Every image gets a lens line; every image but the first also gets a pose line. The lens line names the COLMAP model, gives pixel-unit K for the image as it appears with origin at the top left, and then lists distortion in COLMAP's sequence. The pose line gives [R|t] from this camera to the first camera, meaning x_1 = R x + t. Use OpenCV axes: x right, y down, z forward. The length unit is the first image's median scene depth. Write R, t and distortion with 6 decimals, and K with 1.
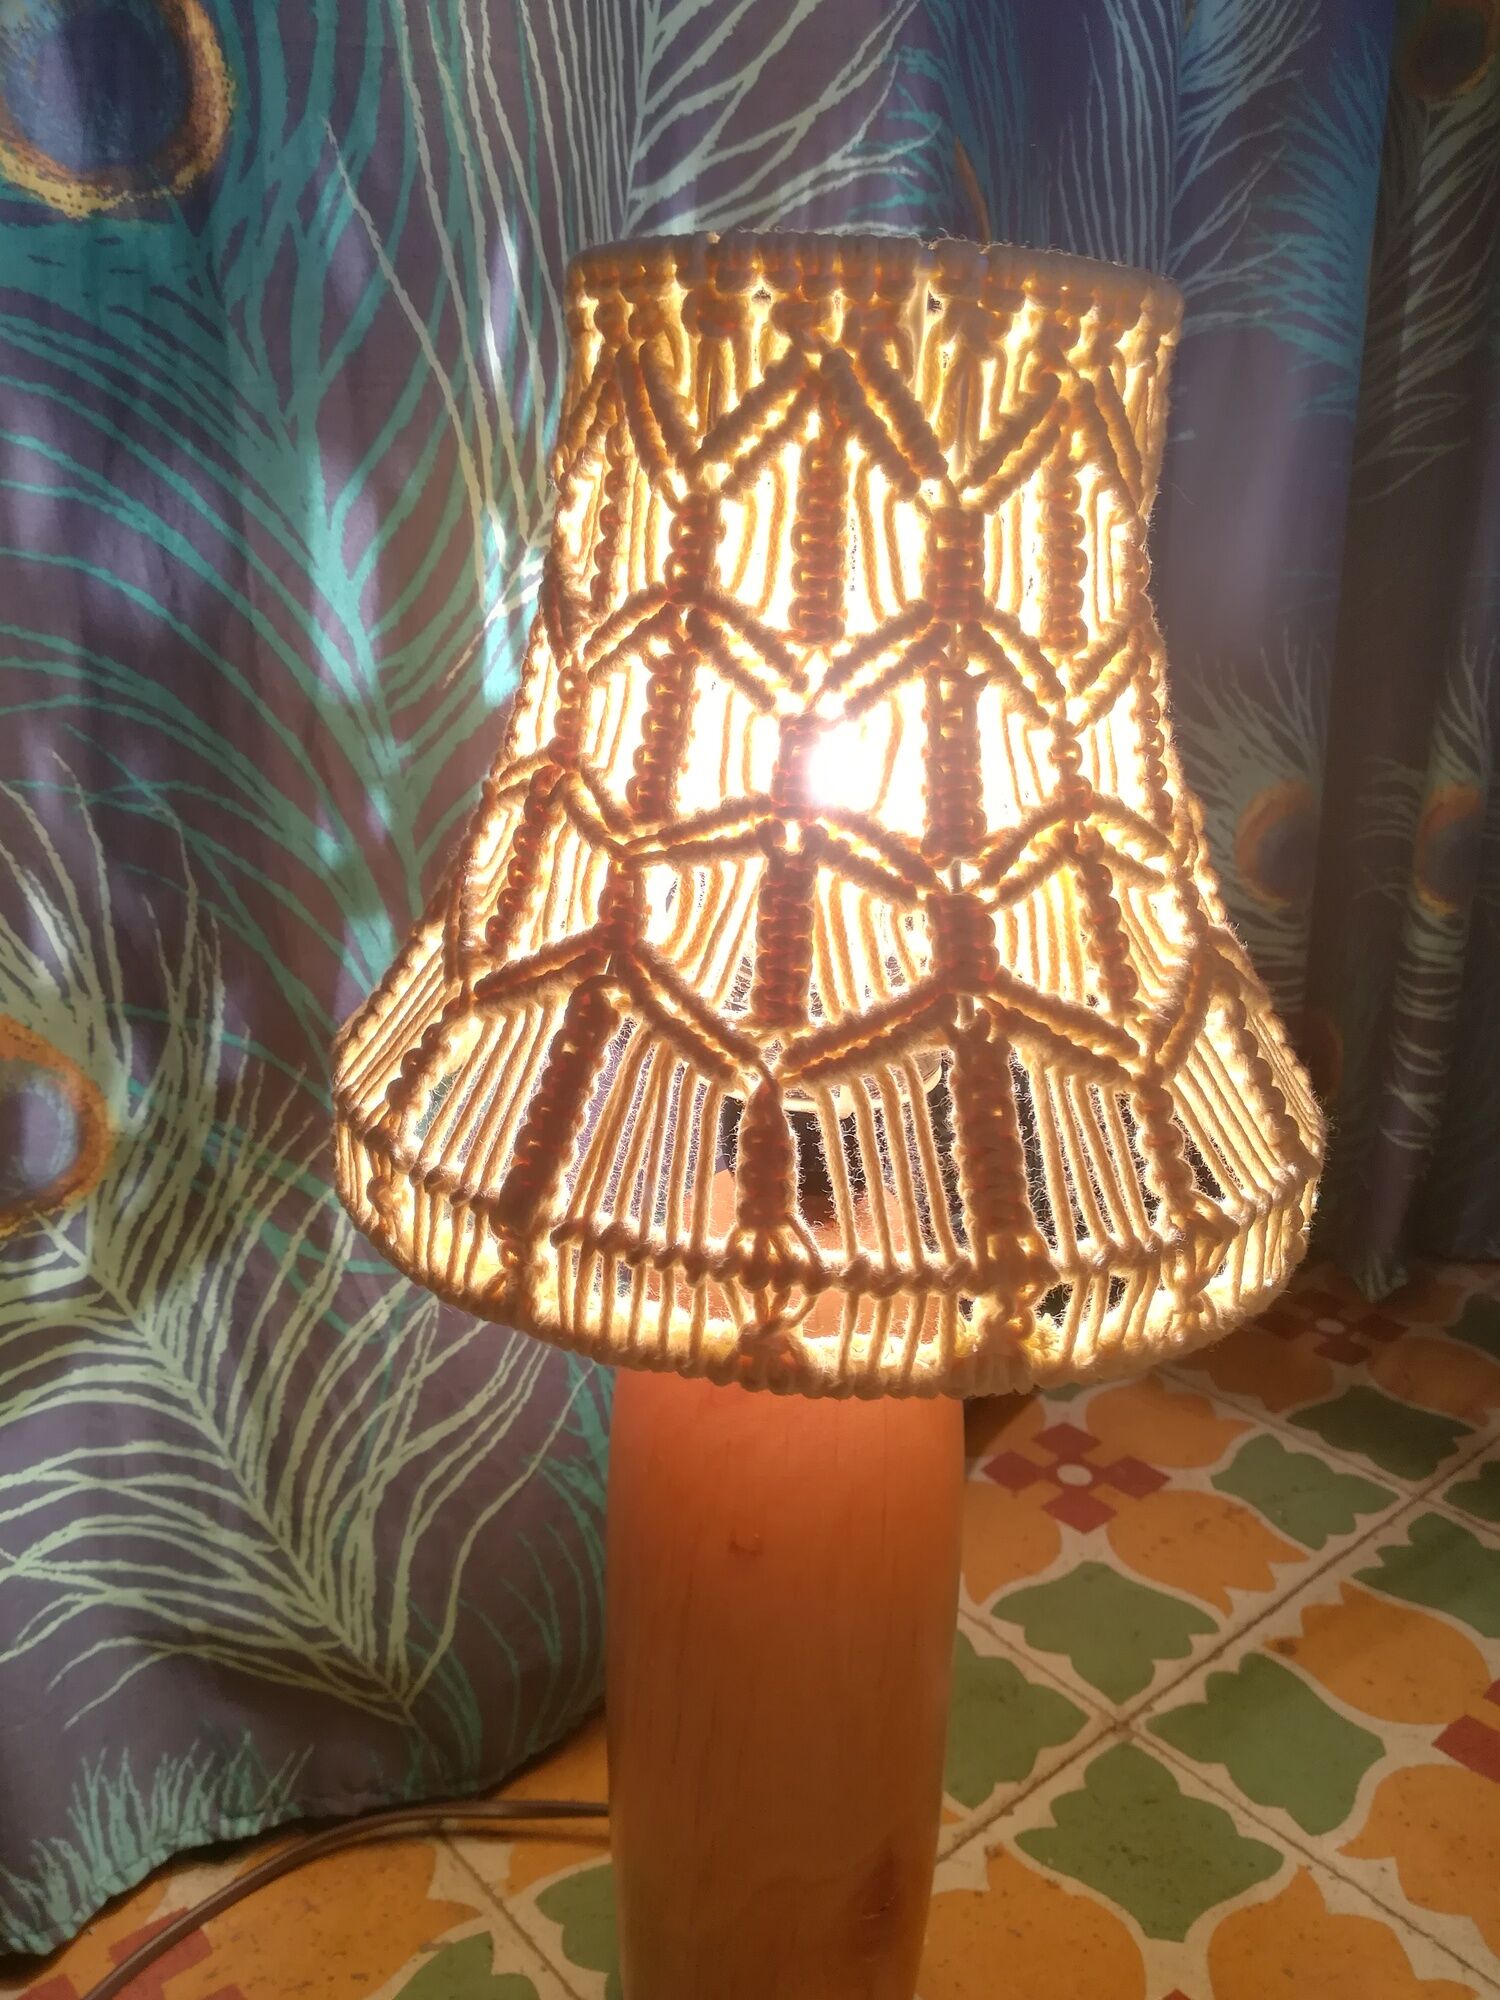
lens RADIAL K [[1474.2, 0, 748.8], [0, 1474.2, 1007.9], [0, 0, 1]] dist [0.008742, -0.011966]
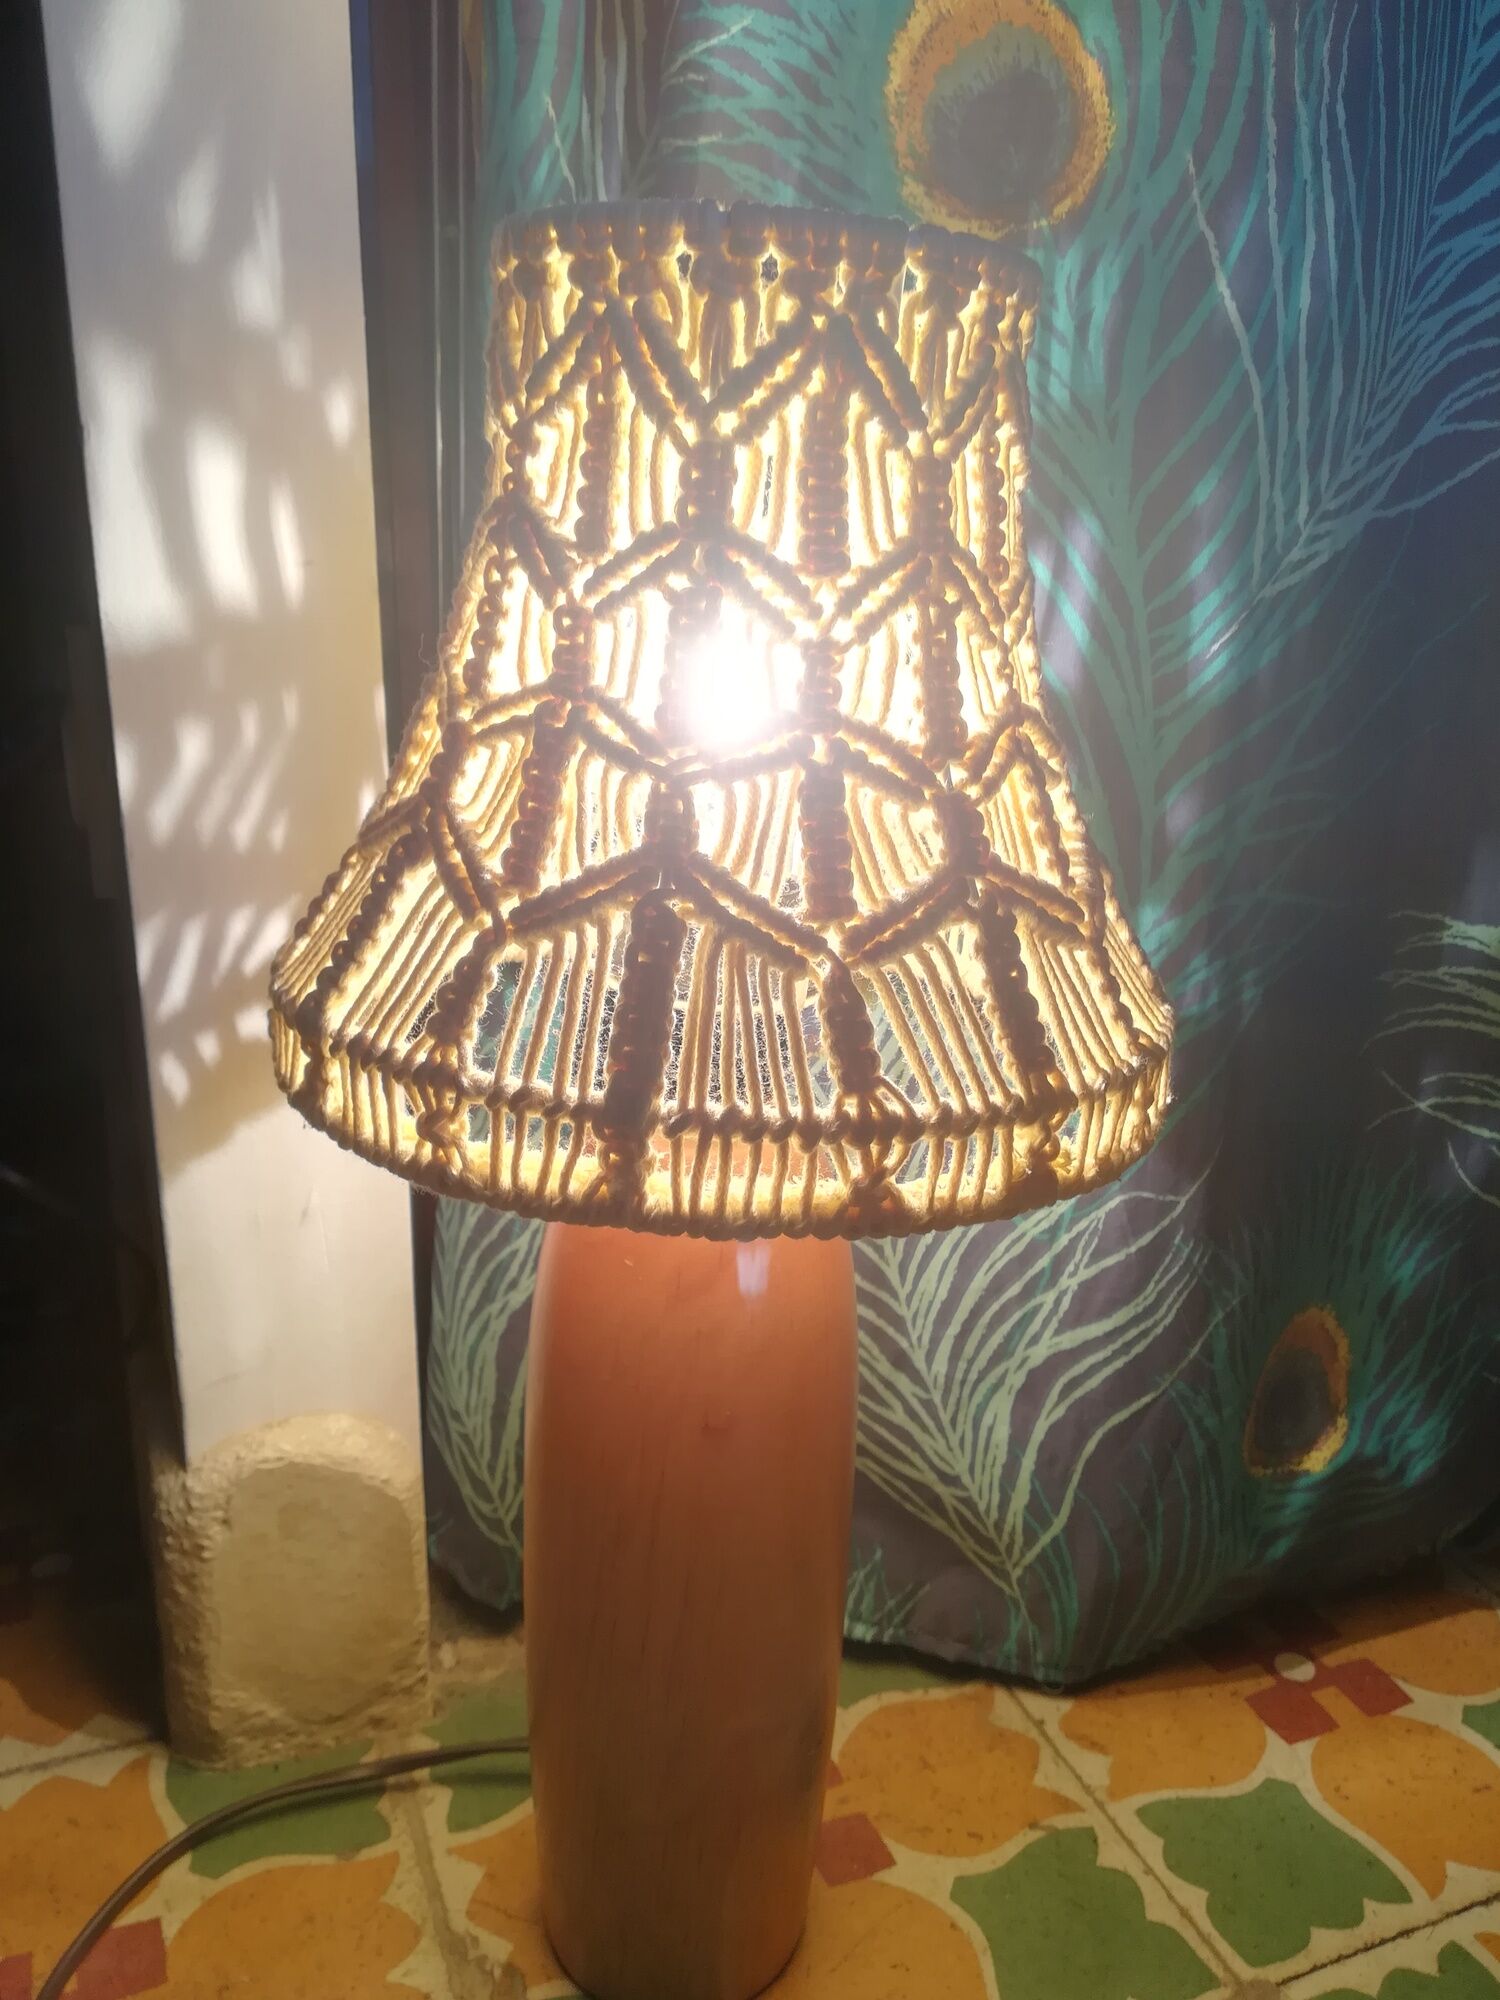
lens RADIAL K [[1474.2, 0, 759.9], [0, 1474.2, 995.4], [0, 0, 1]] dist [0.008742, -0.011966]
pose [[0.932797, -0.108122, 0.343800, -0.419926], [0.105142, 0.994081, 0.027359, 0.034268], [-0.344723, 0.010627, 0.938644, -0.034777]]
